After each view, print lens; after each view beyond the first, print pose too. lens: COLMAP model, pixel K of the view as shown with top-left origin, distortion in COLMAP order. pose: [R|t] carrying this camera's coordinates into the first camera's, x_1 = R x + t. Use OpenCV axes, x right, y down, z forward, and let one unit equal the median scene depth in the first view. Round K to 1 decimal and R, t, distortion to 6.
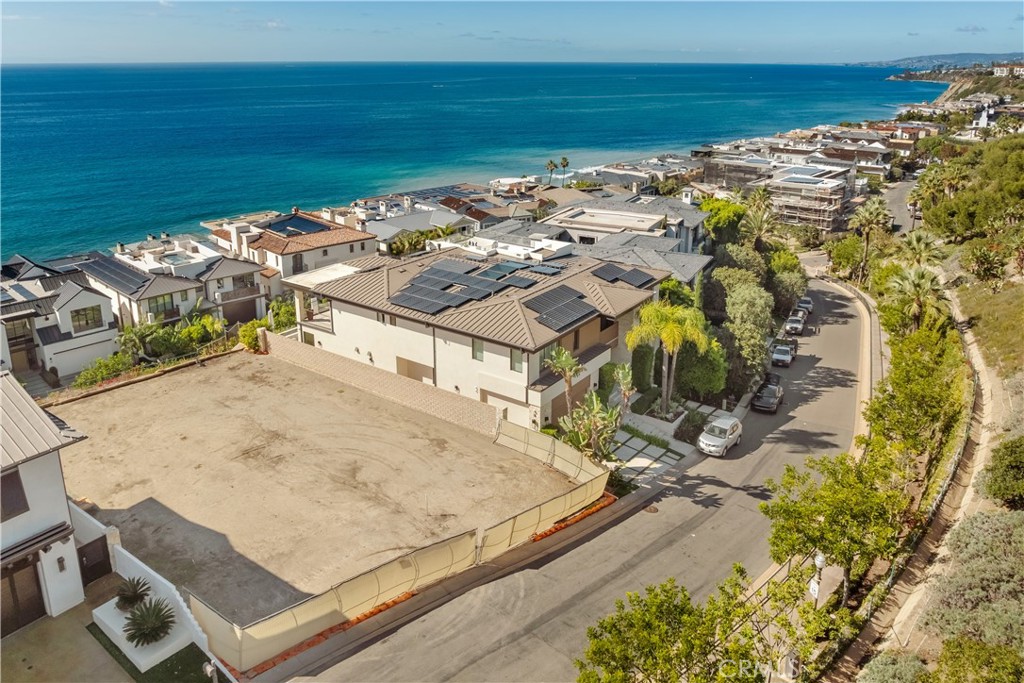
lens RADIAL K [[749.0, 0, 512.4], [0, 749.0, 278.7], [0, 0, 1]] dist [-0.037075, -0.002747]
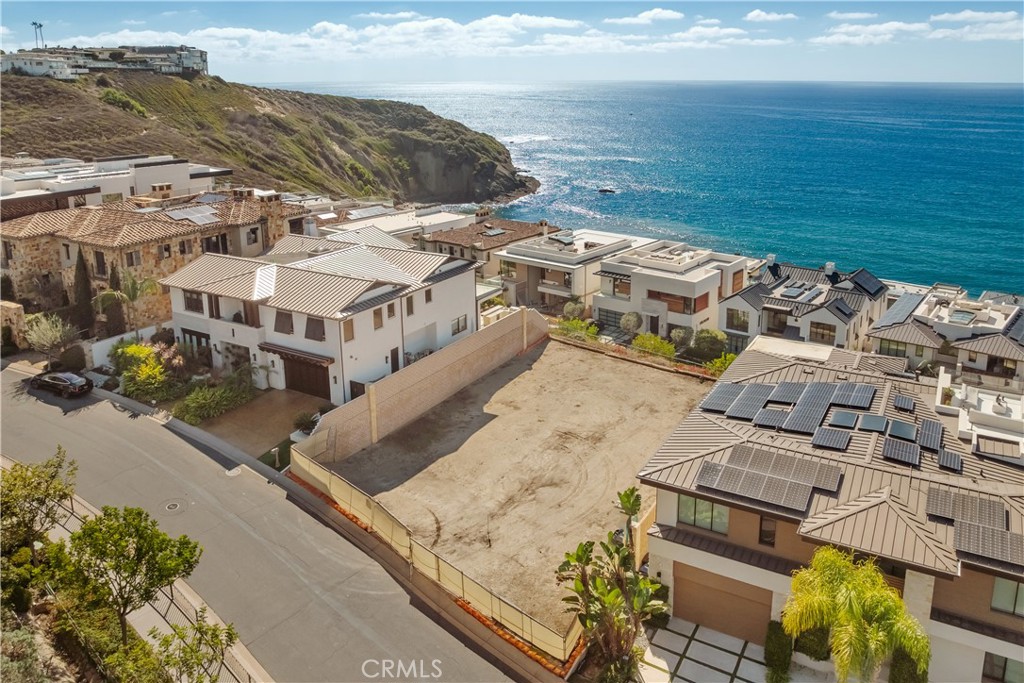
lens RADIAL K [[759.8, 0, 568.5], [0, 759.8, 255.3], [0, 0, 1]] dist [-0.026378, -0.002363]
pose [[0.113539, 0.225674, -0.967564, 0.582960], [-0.280912, 0.941416, 0.186611, -0.205443], [0.952994, 0.250613, 0.170281, 0.525827]]
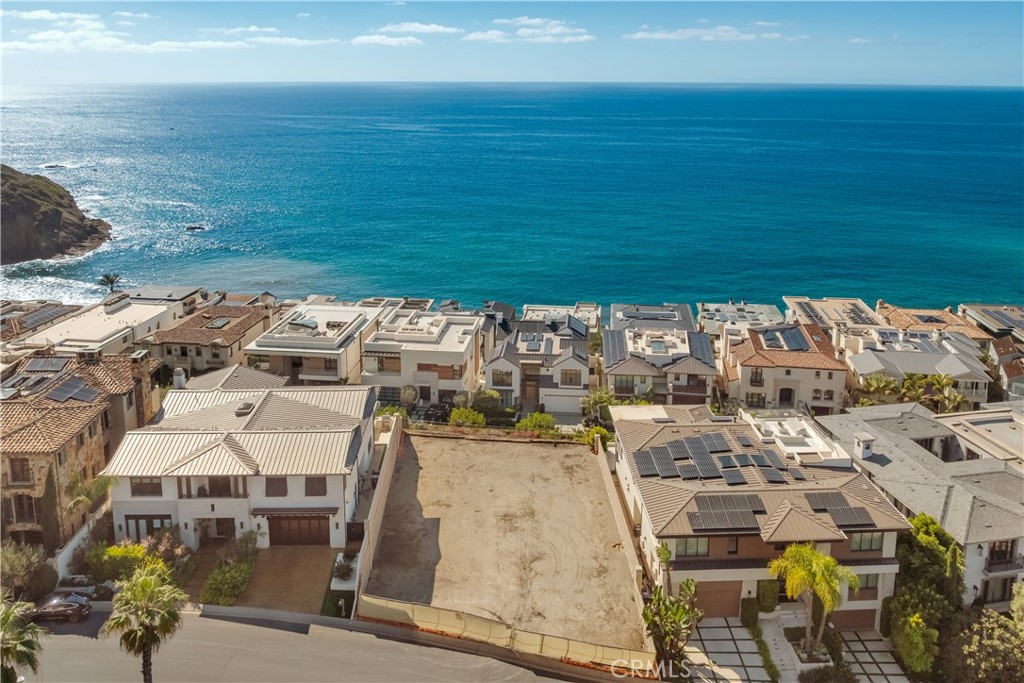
lens RADIAL K [[796.3, 0, 514.8], [0, 796.3, 202.8], [0, 0, 1]] dist [-0.027521, -0.001644]
pose [[0.603342, 0.131084, -0.786635, 0.653359], [-0.226234, 0.974008, -0.011213, -0.292512], [0.764720, 0.184729, 0.617316, -0.106332]]
